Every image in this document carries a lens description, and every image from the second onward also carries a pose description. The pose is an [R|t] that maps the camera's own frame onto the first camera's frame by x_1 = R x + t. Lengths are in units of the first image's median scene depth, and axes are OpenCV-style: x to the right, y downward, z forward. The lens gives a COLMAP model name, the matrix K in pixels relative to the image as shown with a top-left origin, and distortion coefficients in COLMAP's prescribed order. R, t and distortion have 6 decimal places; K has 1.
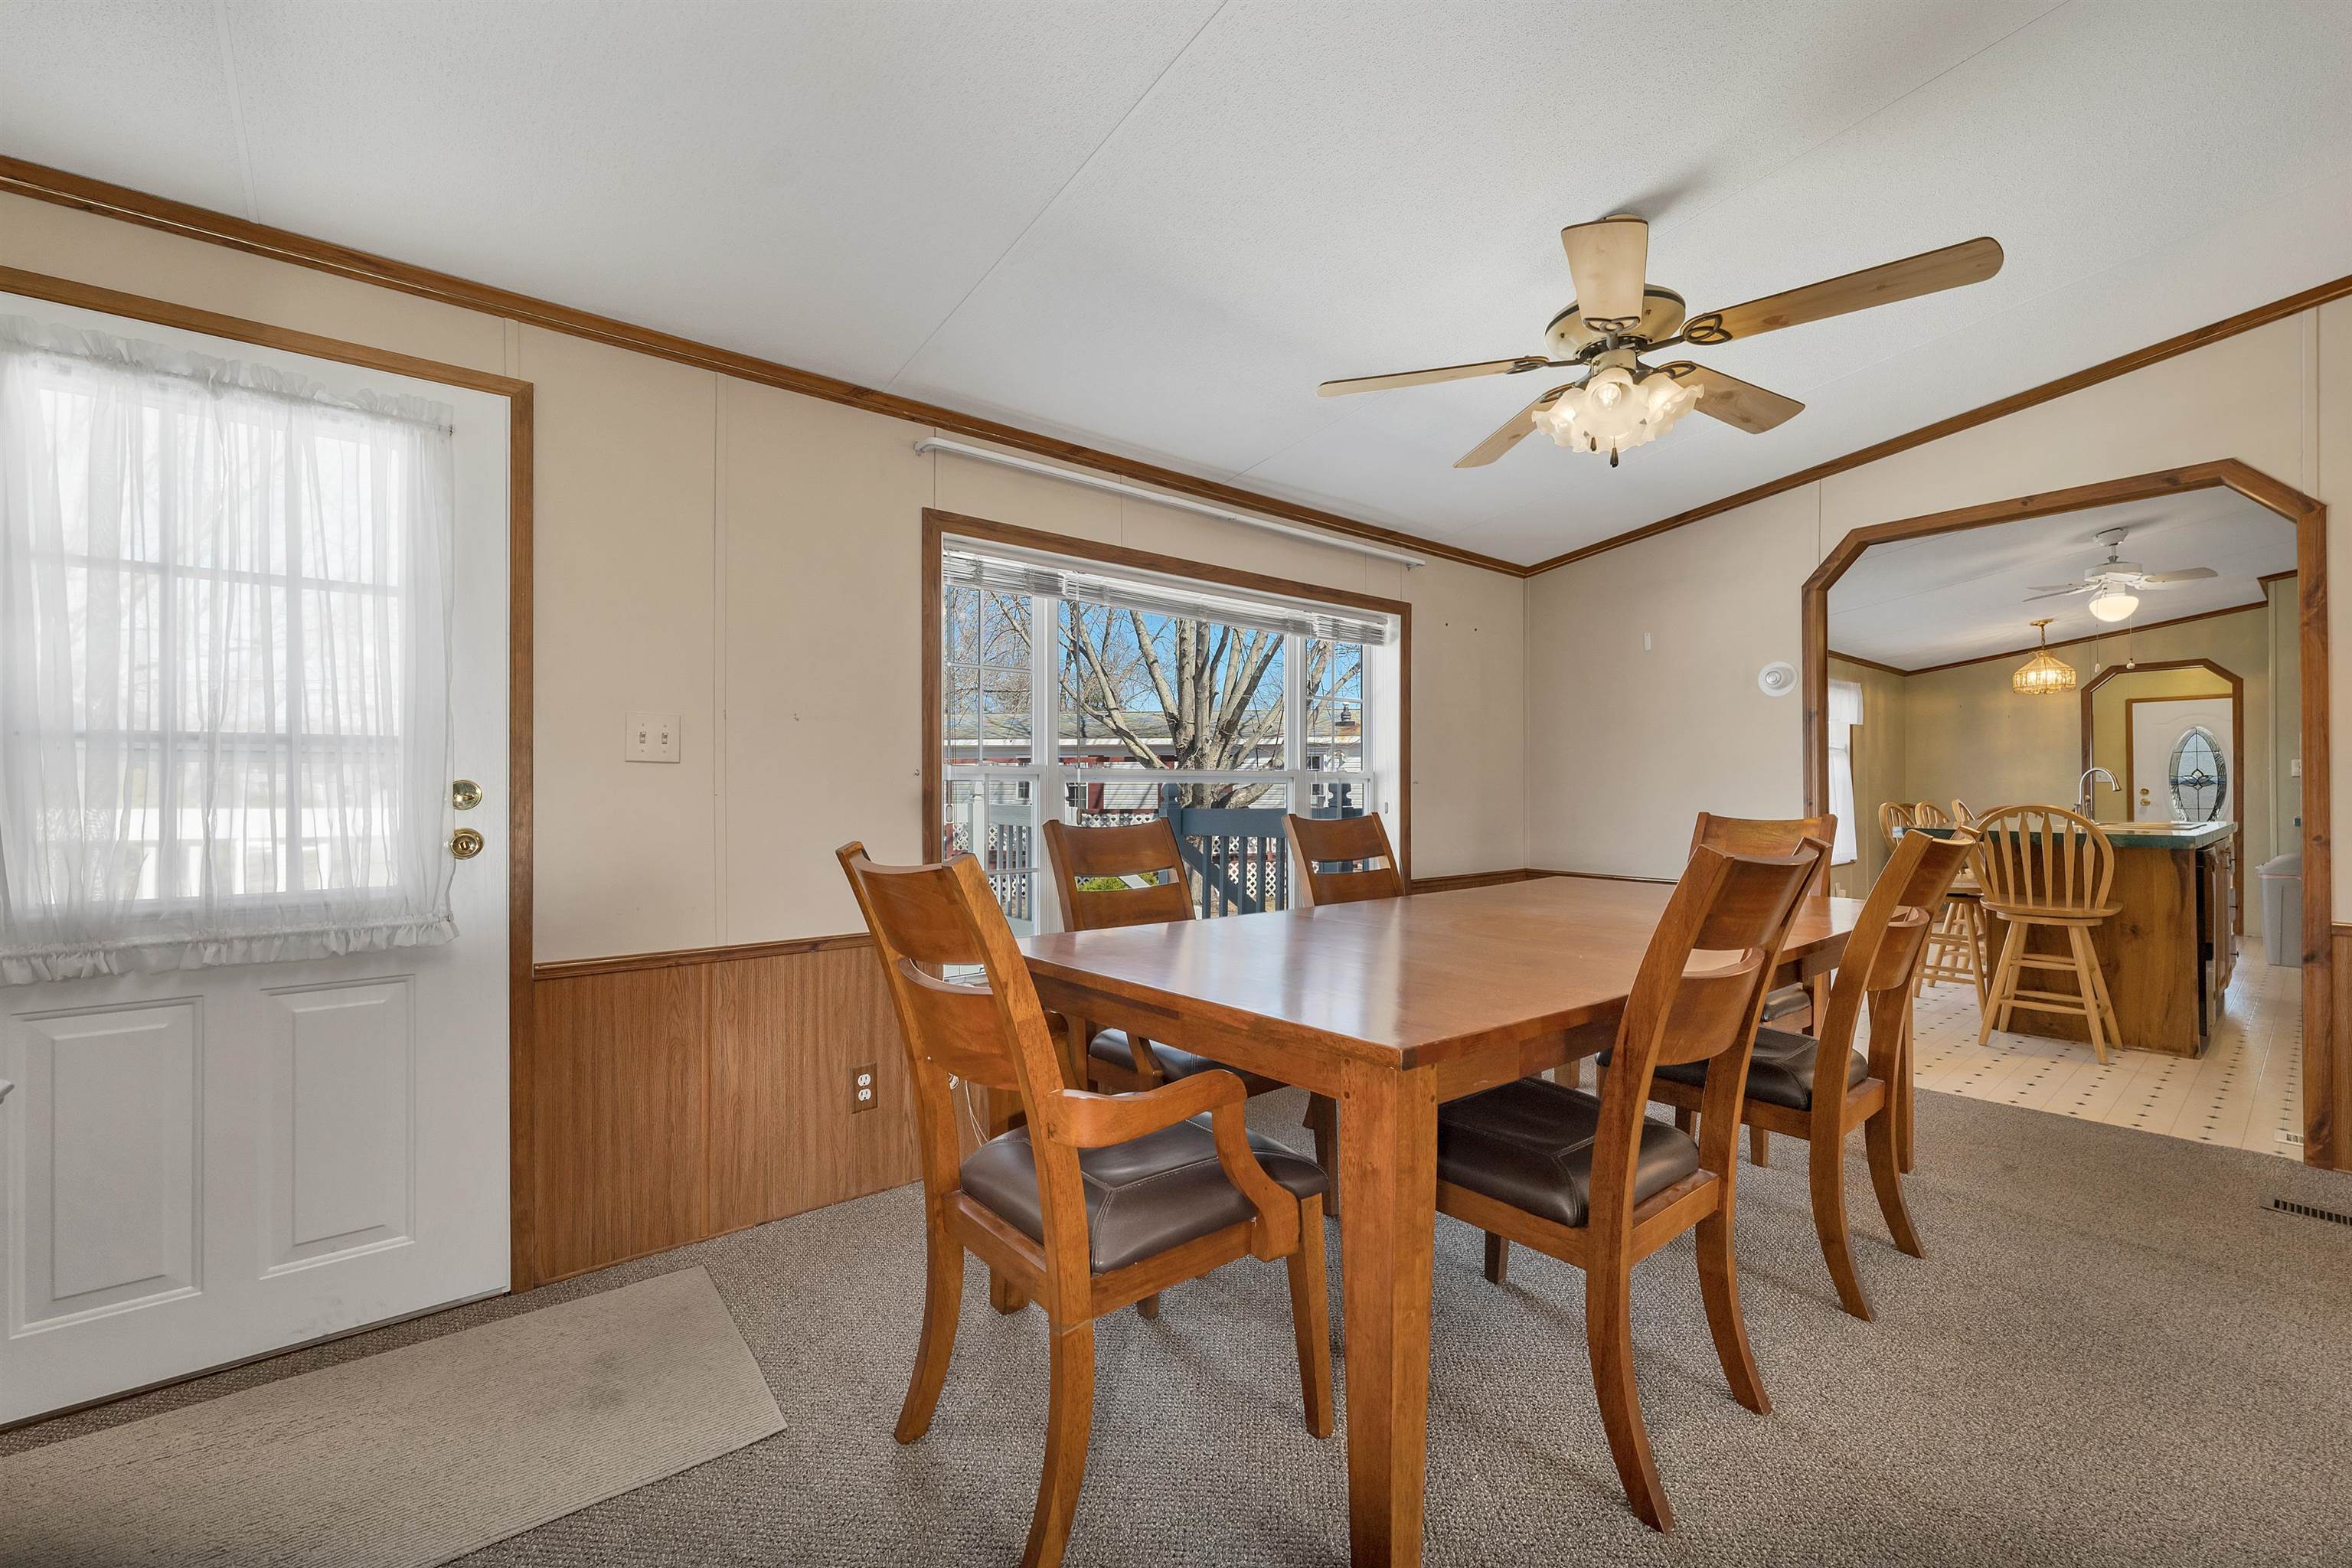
lens RADIAL K [[978.6, 0, 1176.0], [0, 978.6, 784.0], [0, 0, 1]] dist [0.001371, 0.000008]
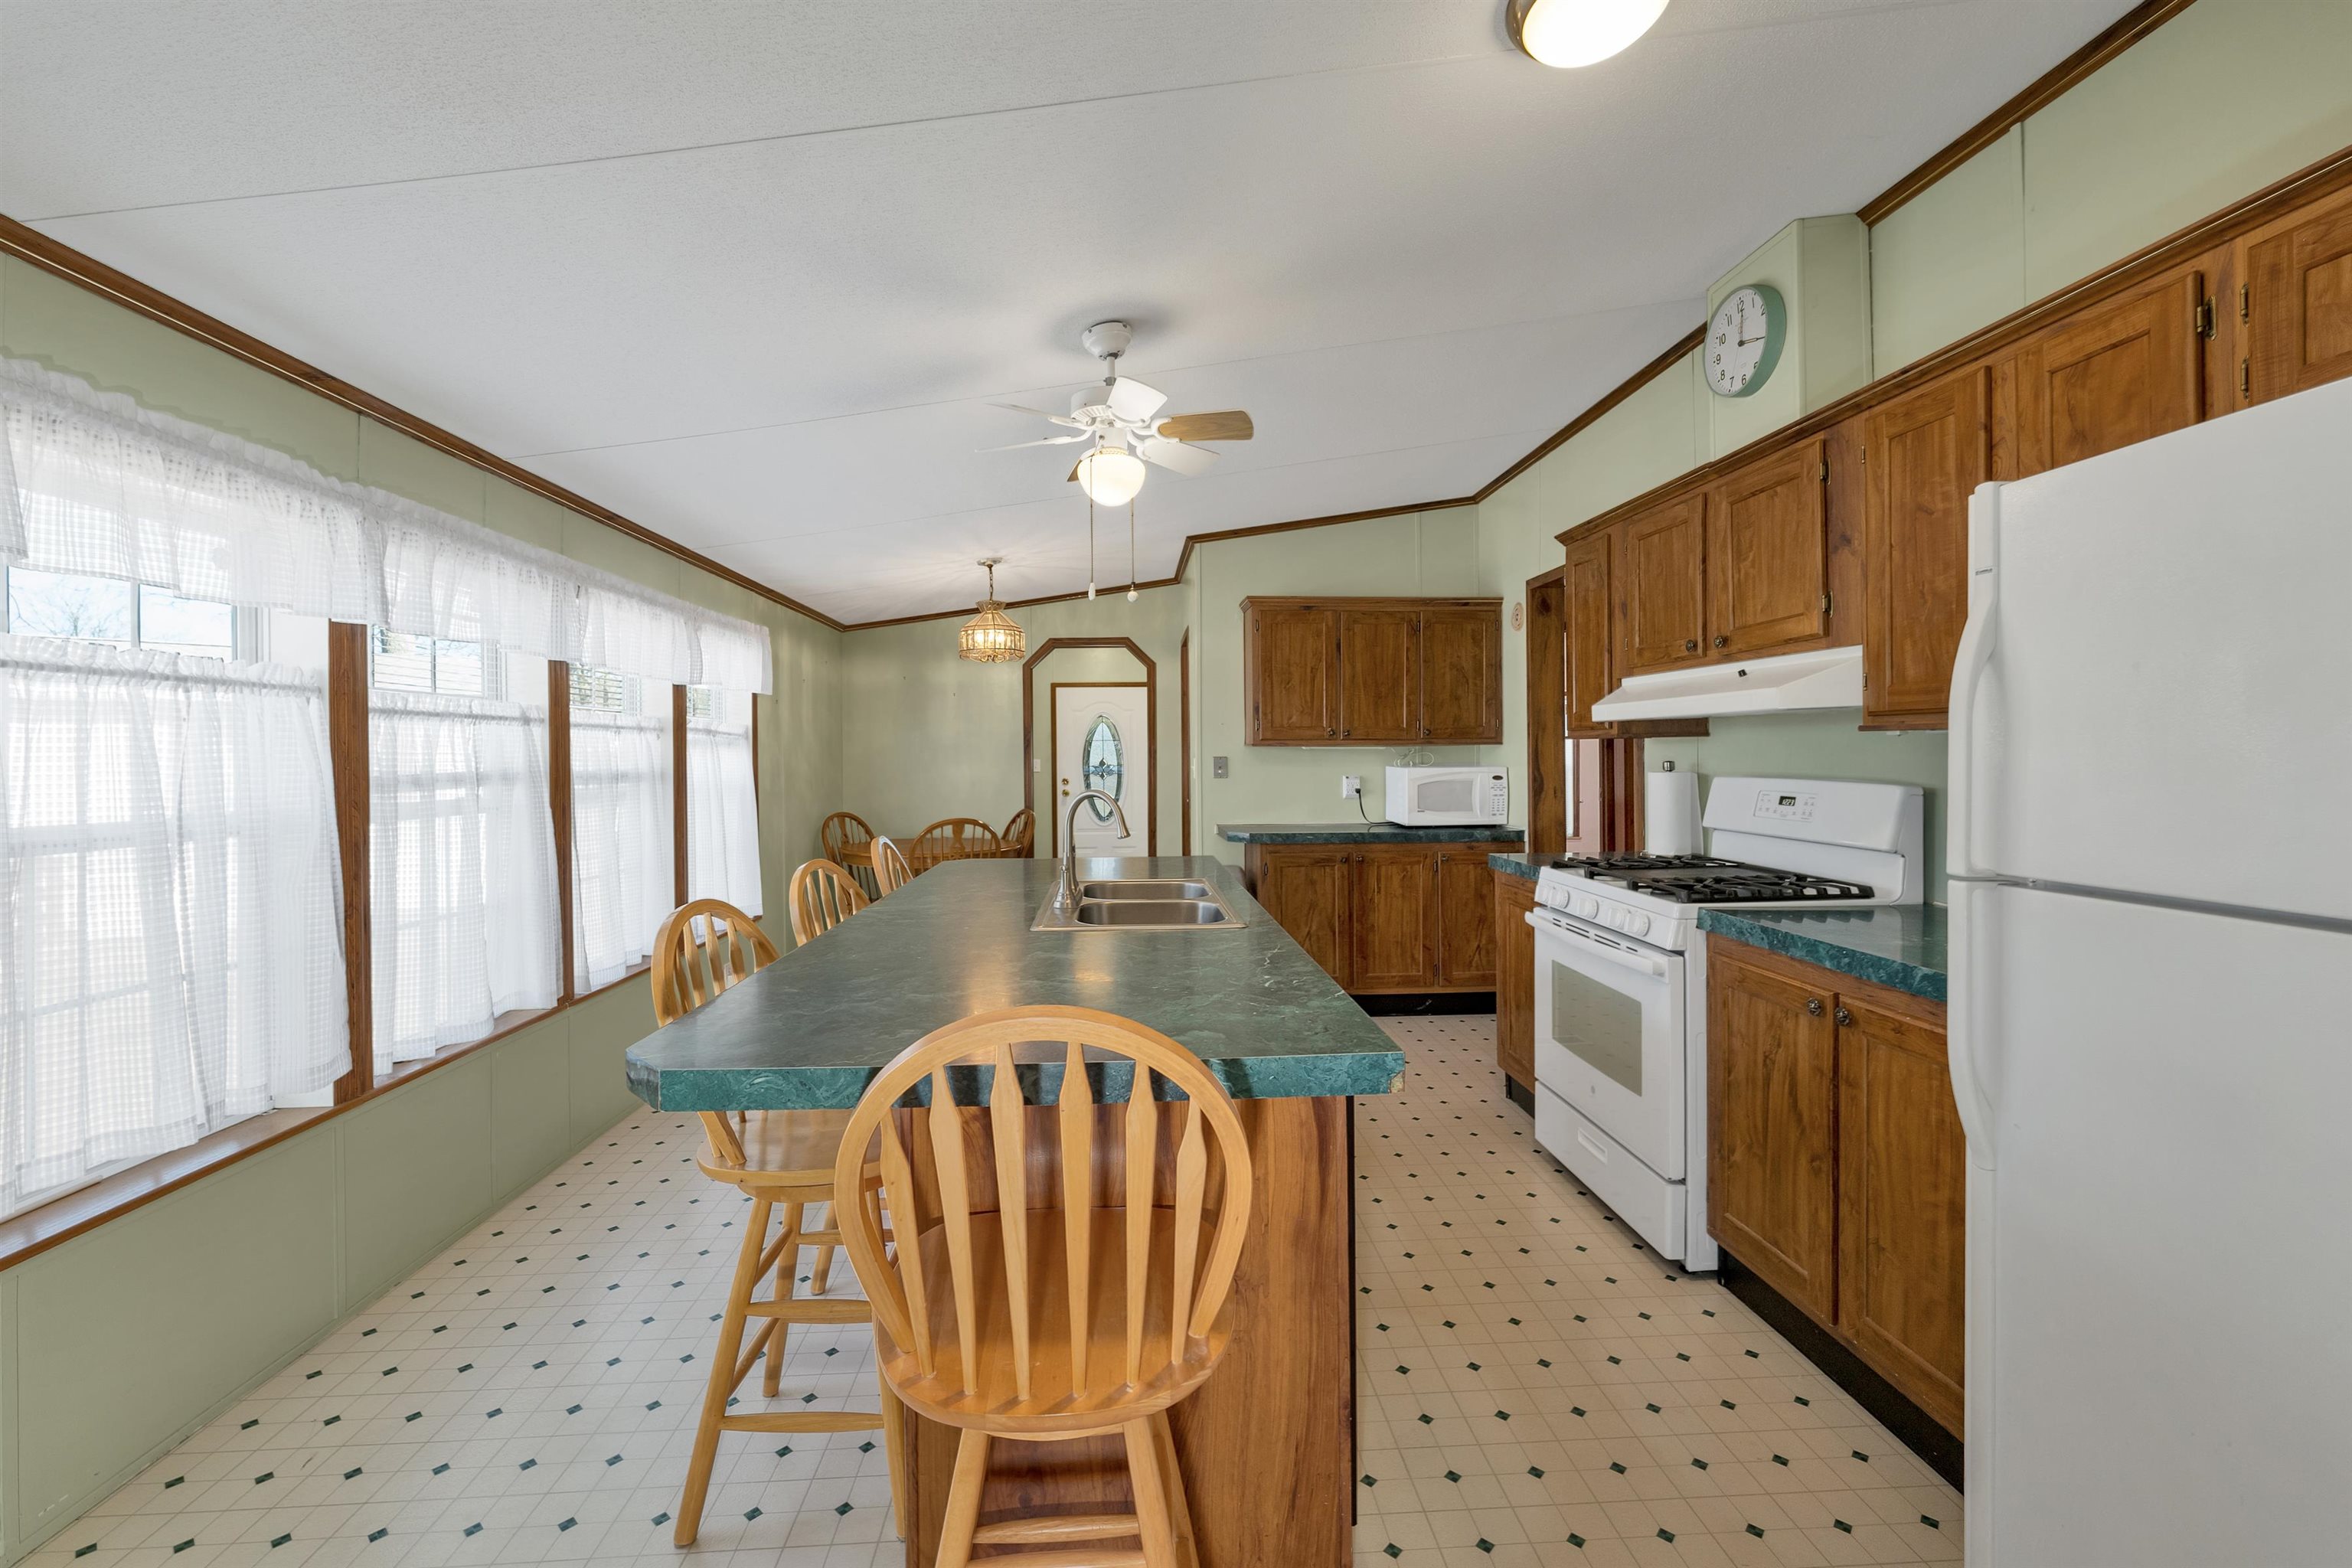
lens RADIAL K [[974.4, 0, 1166.4], [0, 974.4, 793.0], [0, 0, 1]] dist [-0.003861, -0.000516]
pose [[0.607089, -0.030761, 0.794038, 0.332649], [-0.001957, 0.999190, 0.040205, -0.021605], [-0.794631, -0.025962, 0.606537, 0.391269]]
